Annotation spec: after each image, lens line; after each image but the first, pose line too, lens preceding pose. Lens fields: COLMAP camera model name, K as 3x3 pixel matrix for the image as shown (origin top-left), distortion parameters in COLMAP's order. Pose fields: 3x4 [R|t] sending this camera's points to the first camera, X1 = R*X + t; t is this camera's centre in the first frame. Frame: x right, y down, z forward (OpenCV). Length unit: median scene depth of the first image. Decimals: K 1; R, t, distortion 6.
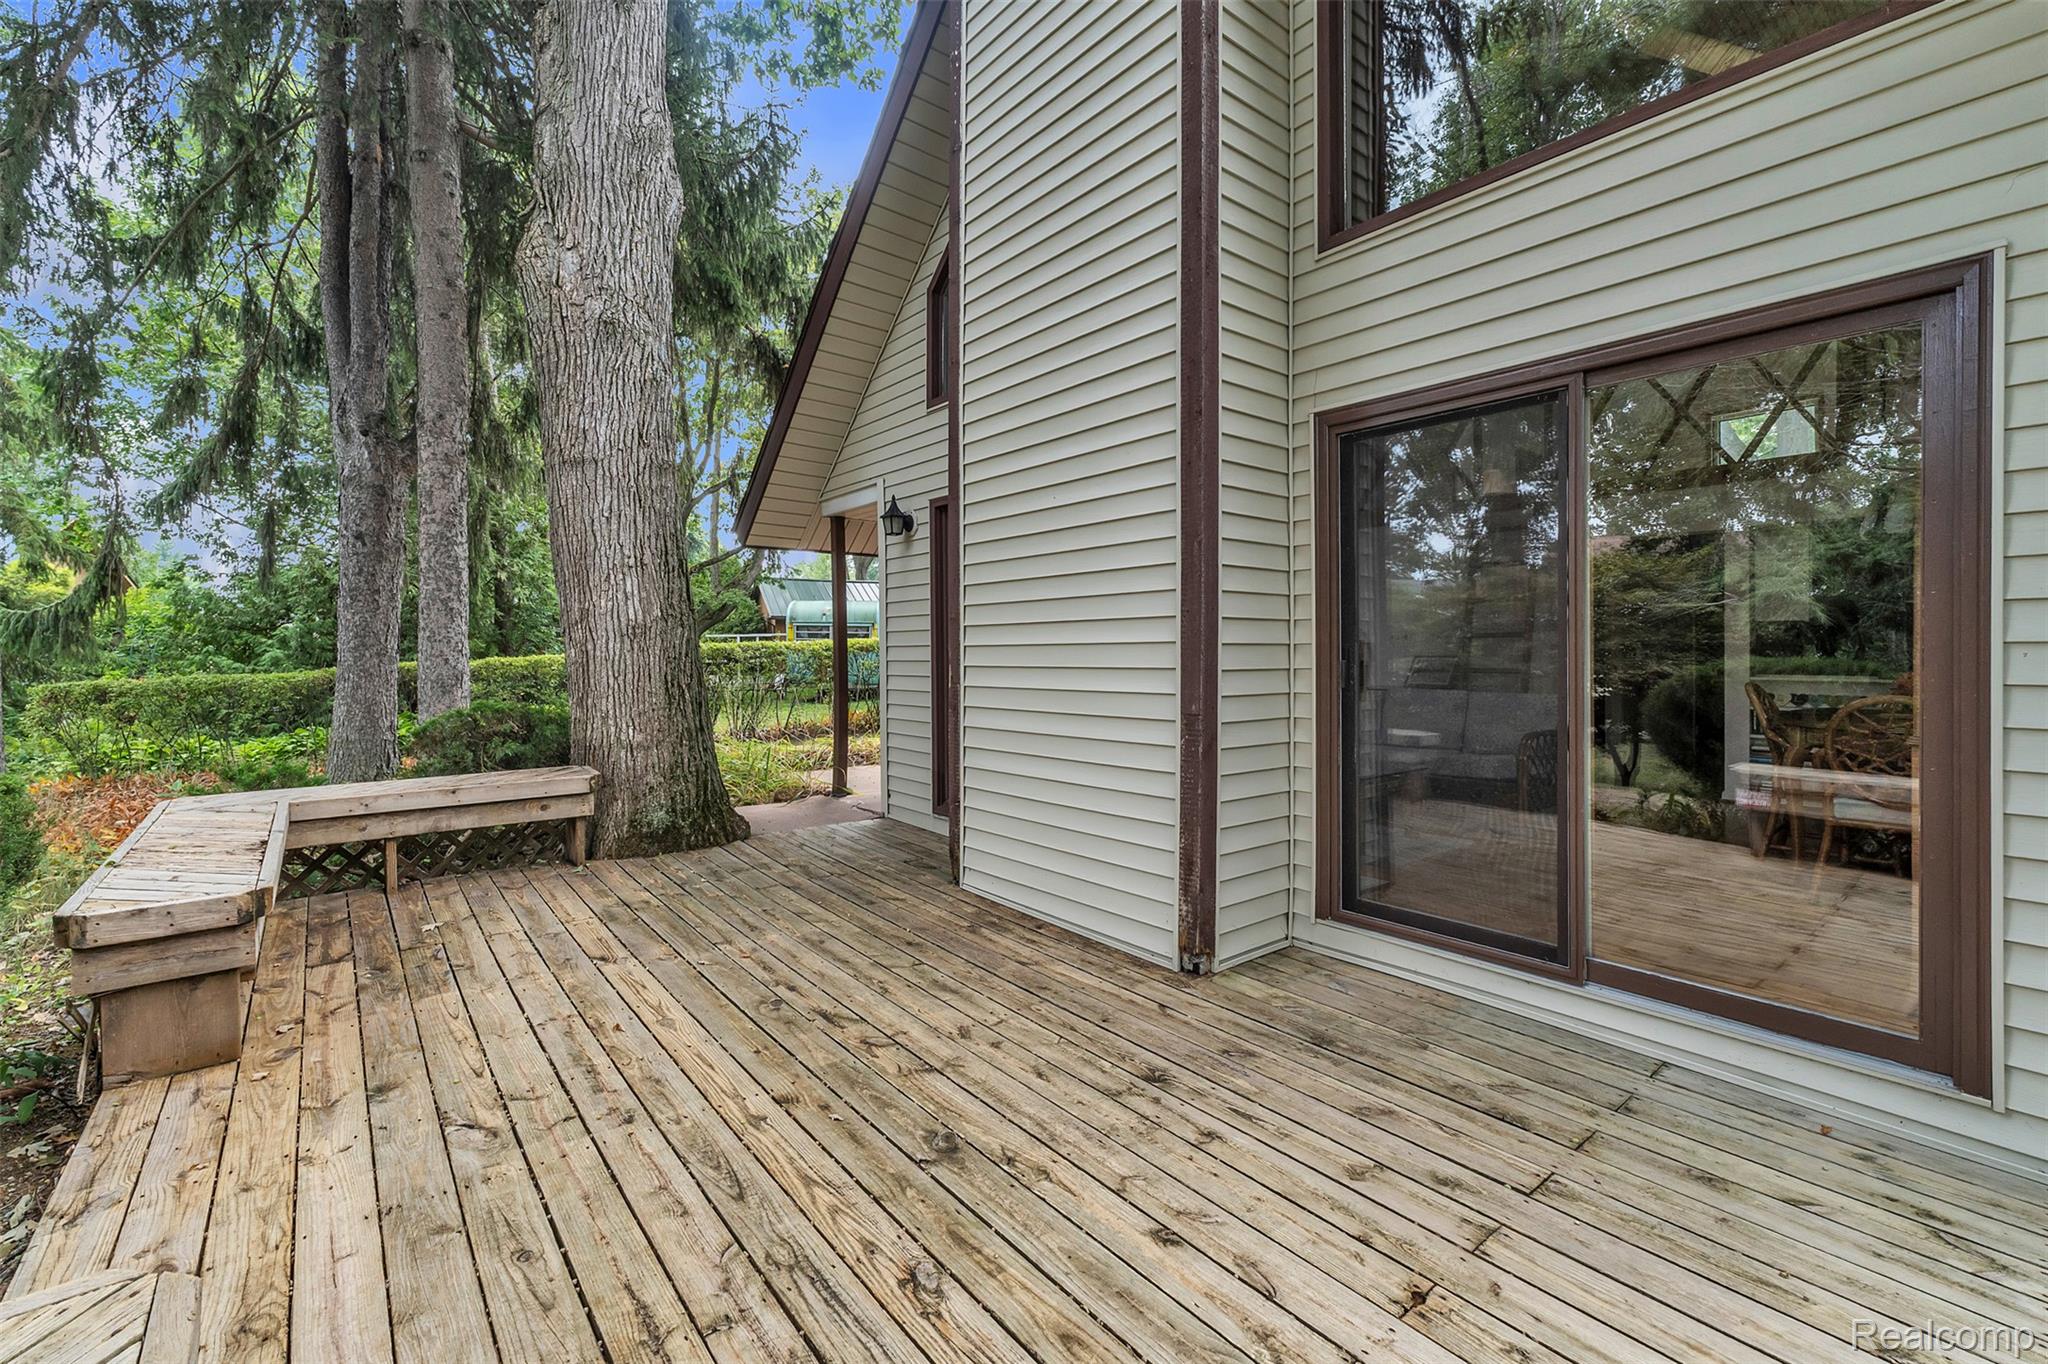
lens RADIAL K [[876.5, 0, 1017.2], [0, 876.5, 653.6], [0, 0, 1]] dist [0.001142, -0.000006]
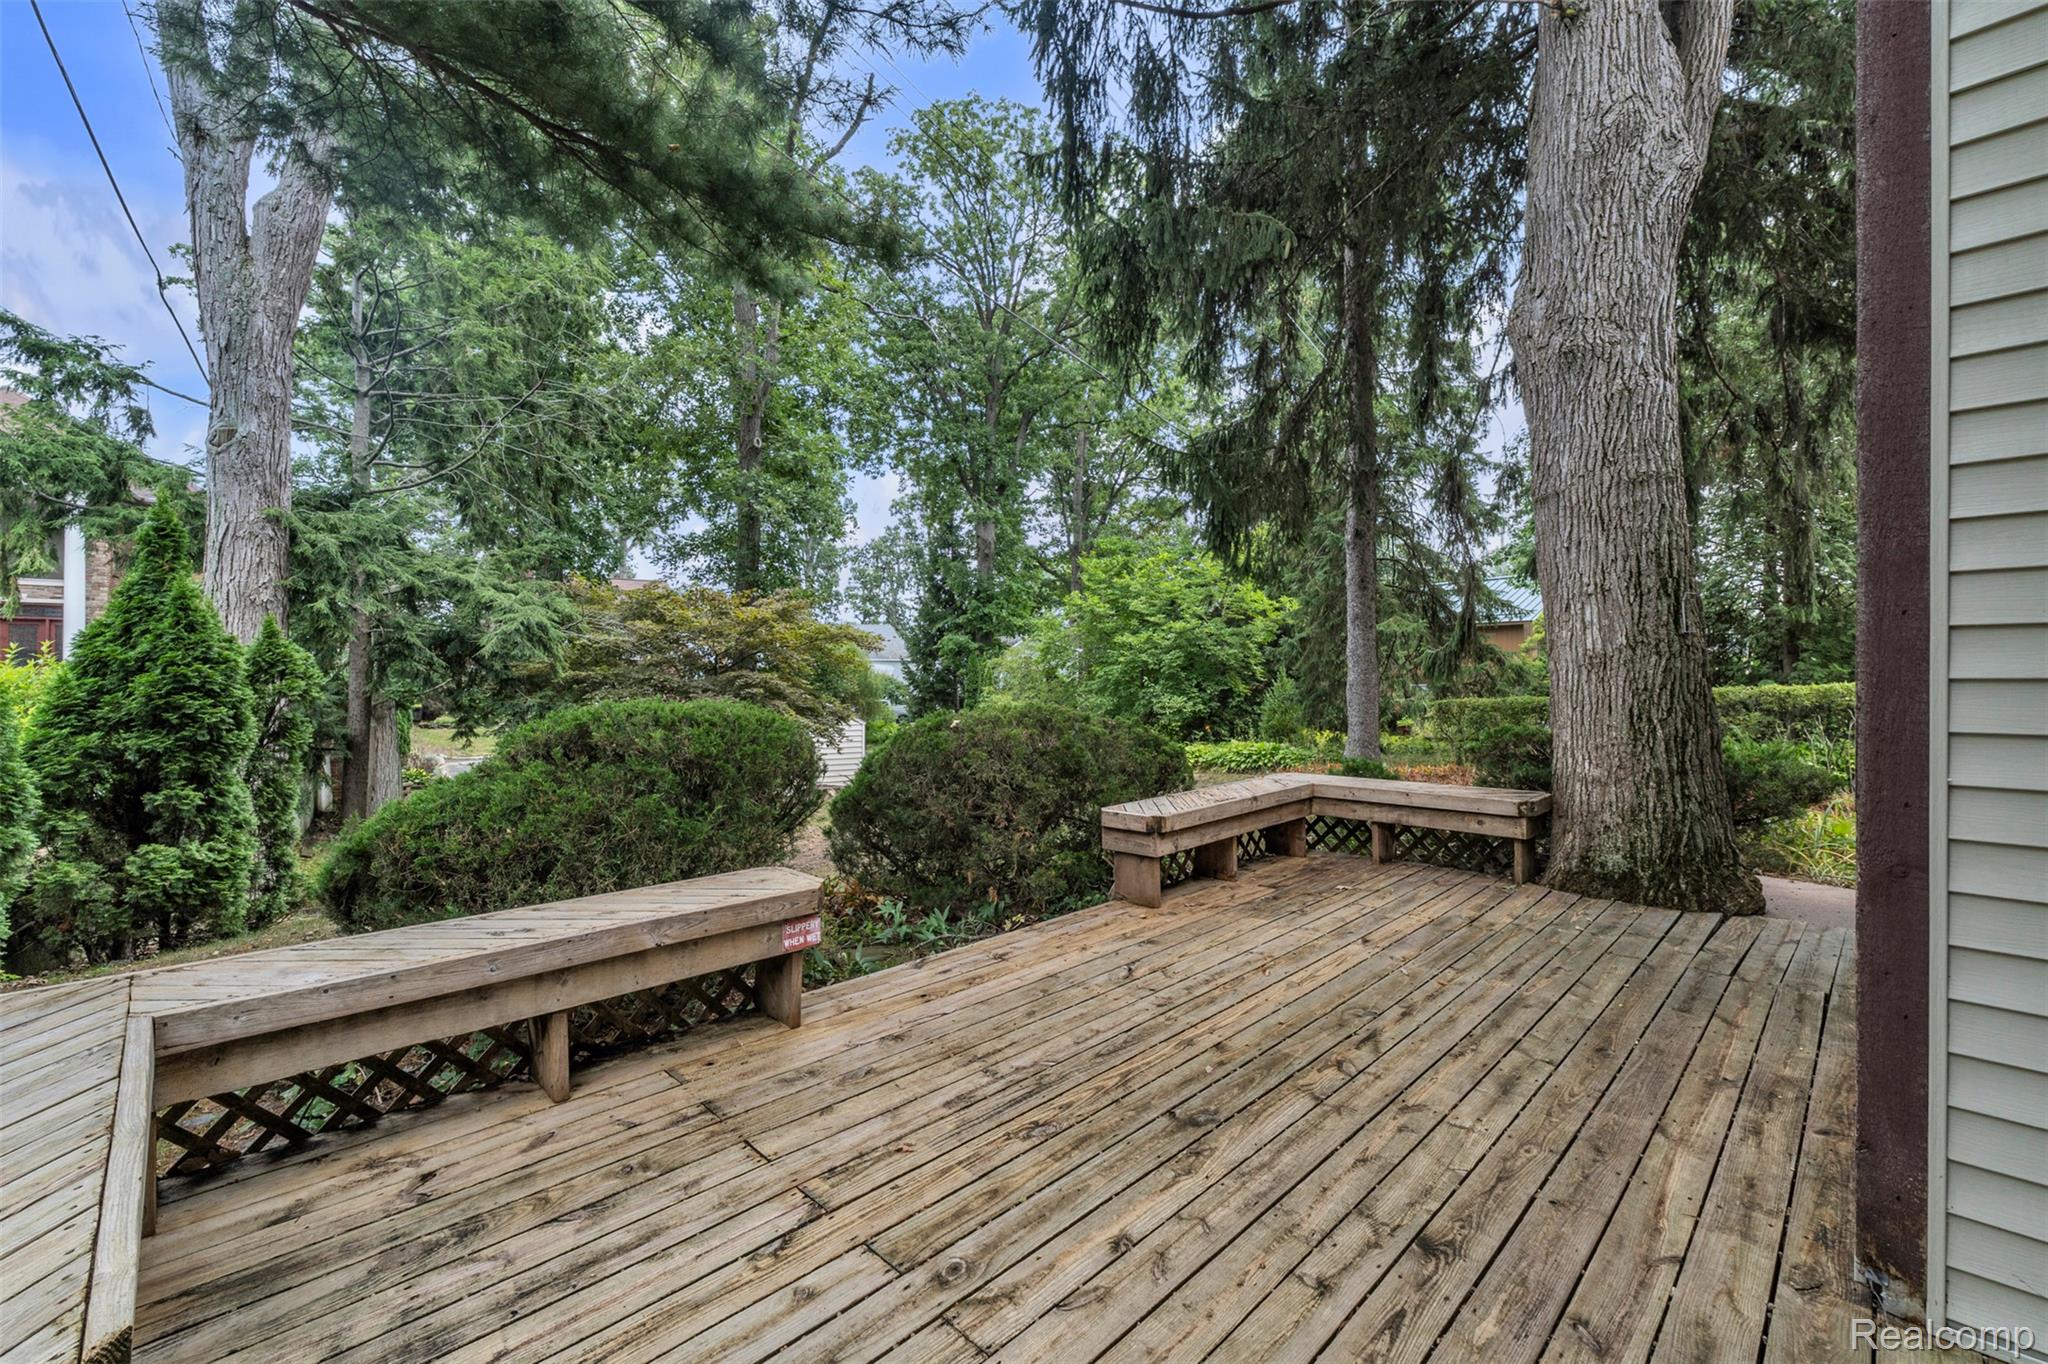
lens RADIAL K [[852.6, 0, 1024.0], [0, 852.6, 682.0], [0, 0, 1]] dist [0.001398, 0.000343]
pose [[0.106949, 0.007314, -0.994238, 0.820259], [-0.001784, 0.999973, 0.007164, -0.016137], [0.994263, 0.001008, 0.106959, 0.535619]]
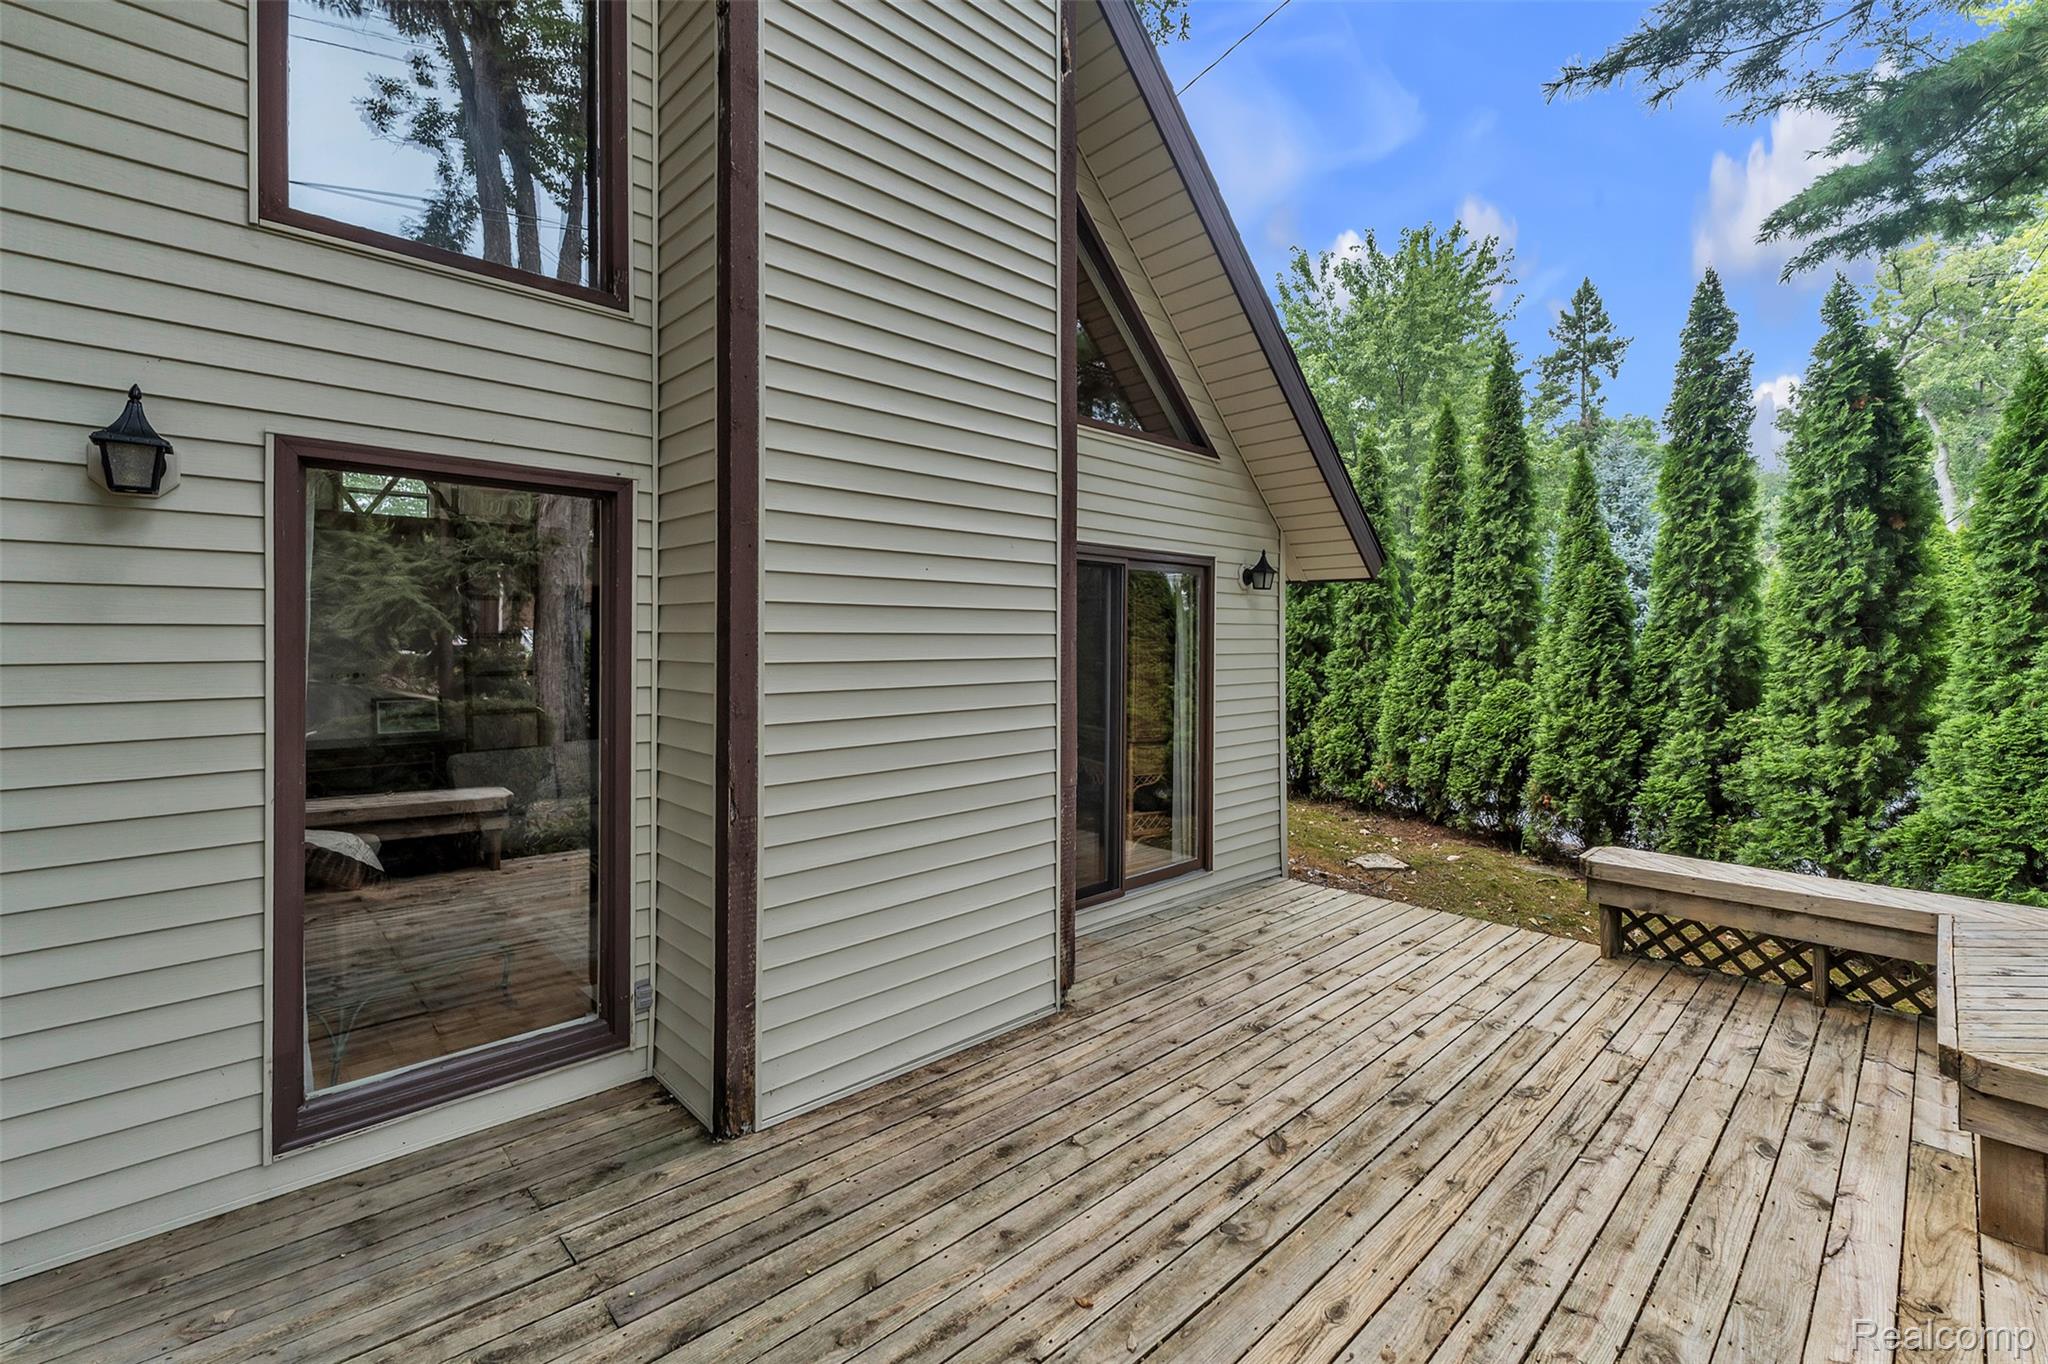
lens RADIAL K [[876.5, 0, 1017.2], [0, 876.5, 653.6], [0, 0, 1]] dist [0.001142, -0.000006]
pose [[-0.082965, -0.015971, 0.996425, -1.201108], [-0.001492, 0.999872, 0.015902, -0.158962], [-0.996551, -0.000168, -0.082978, 1.444887]]
